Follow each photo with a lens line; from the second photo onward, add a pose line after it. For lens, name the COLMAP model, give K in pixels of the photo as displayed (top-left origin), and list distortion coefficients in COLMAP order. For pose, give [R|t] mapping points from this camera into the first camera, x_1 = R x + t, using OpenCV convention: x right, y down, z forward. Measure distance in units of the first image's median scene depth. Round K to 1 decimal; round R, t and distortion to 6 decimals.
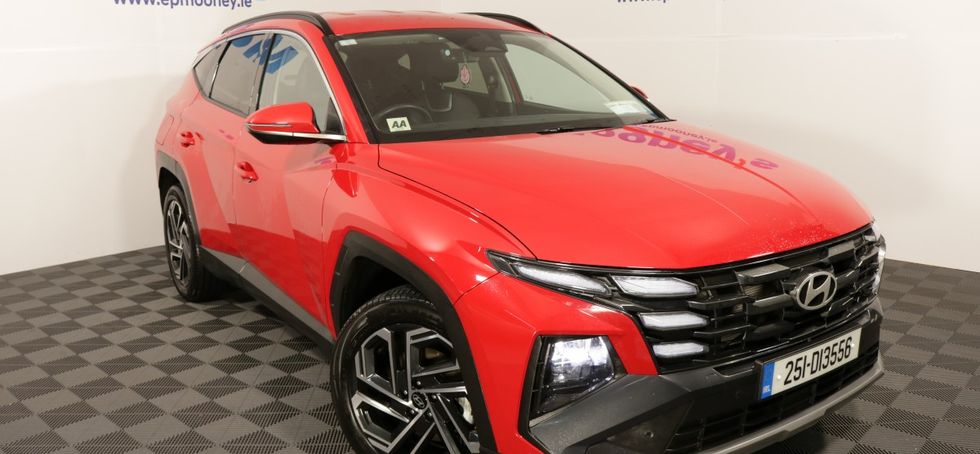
lens RADIAL K [[807.3, 0, 490.0], [0, 807.3, 227.0], [0, 0, 1]] dist [-0.141399, 0.118489]
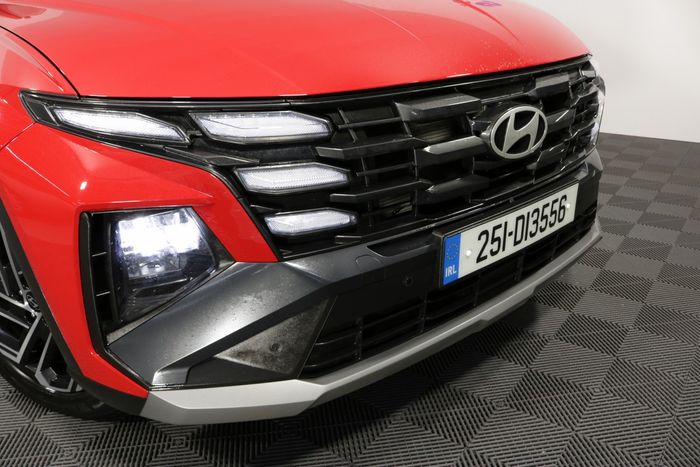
lens RADIAL K [[572.7, 0, 350.0], [0, 572.7, 233.5], [0, 0, 1]] dist [-0.110024, 0.008171]
pose [[0.996166, -0.059474, 0.064152, 0.214890], [0.048008, 0.984714, 0.167431, 0.076219], [-0.073130, -0.163709, 0.983794, 0.475476]]
